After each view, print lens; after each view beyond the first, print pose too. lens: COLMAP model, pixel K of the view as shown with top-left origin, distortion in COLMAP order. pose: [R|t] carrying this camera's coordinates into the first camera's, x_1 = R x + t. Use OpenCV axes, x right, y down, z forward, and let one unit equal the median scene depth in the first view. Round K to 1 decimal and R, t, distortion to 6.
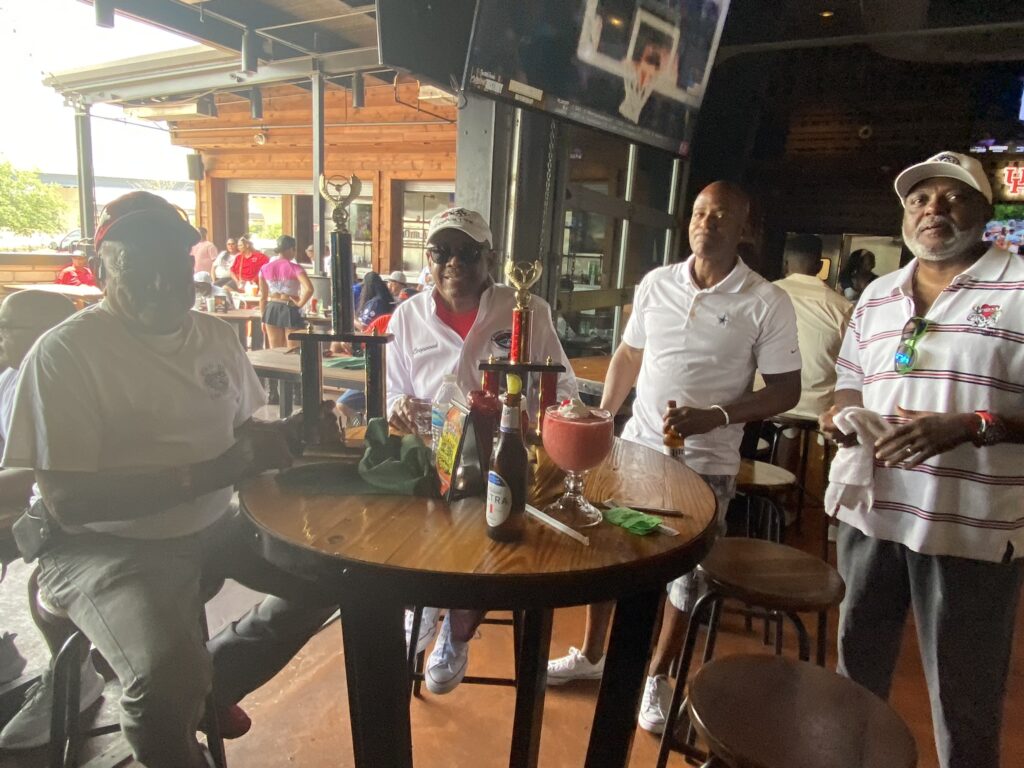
lens RADIAL K [[683.1, 0, 511.1], [0, 683.1, 389.5], [0, 0, 1]] dist [0.049673, -0.065829]
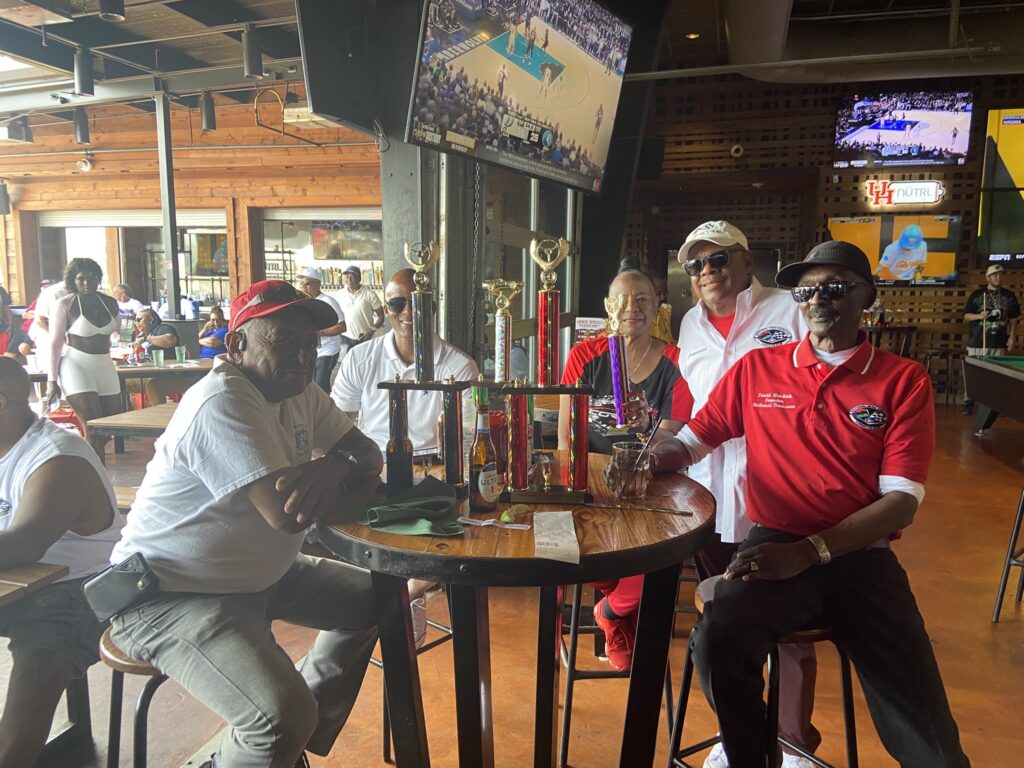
lens RADIAL K [[767.4, 0, 519.7], [0, 767.4, 393.8], [0, 0, 1]] dist [0.081218, -0.108709]
pose [[0.979640, -0.071980, 0.187417, -0.116207], [0.080386, 0.996053, -0.037638, 0.002678], [-0.183968, 0.051937, 0.981559, -0.128892]]
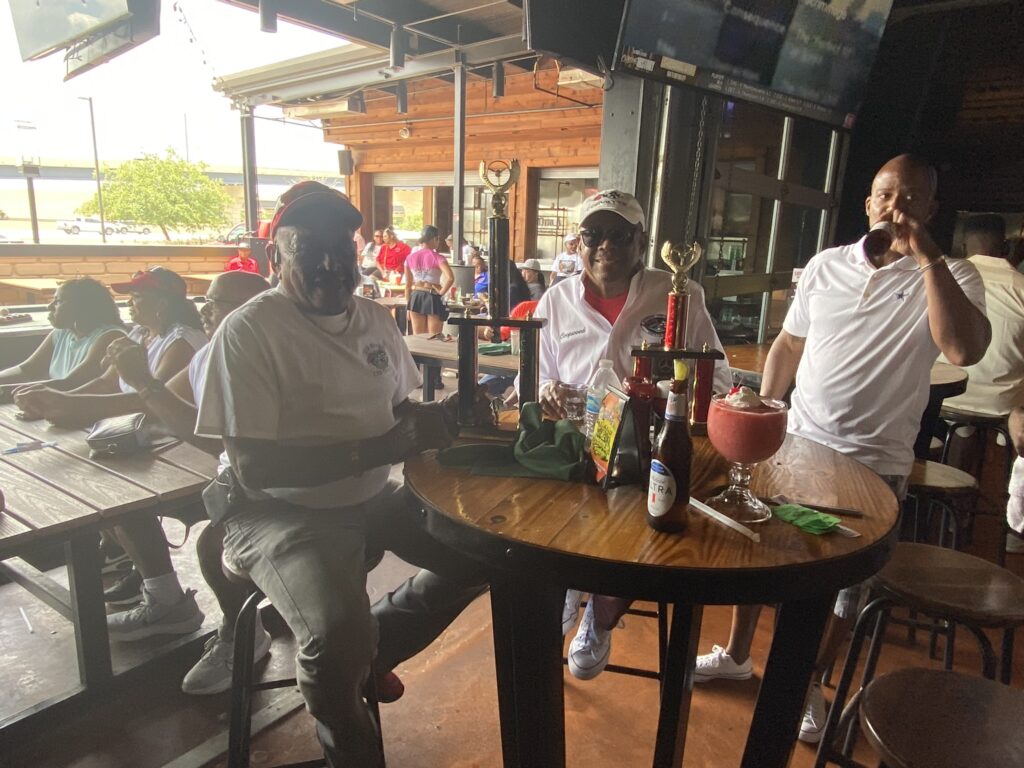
lens RADIAL K [[683.1, 0, 516.6], [0, 683.1, 392.6], [0, 0, 1]] dist [0.049673, -0.065829]
pose [[0.983955, 0.023004, -0.176928, -0.017207], [-0.019132, 0.999539, 0.023561, 0.001908], [0.177389, -0.019798, 0.983942, 0.003729]]
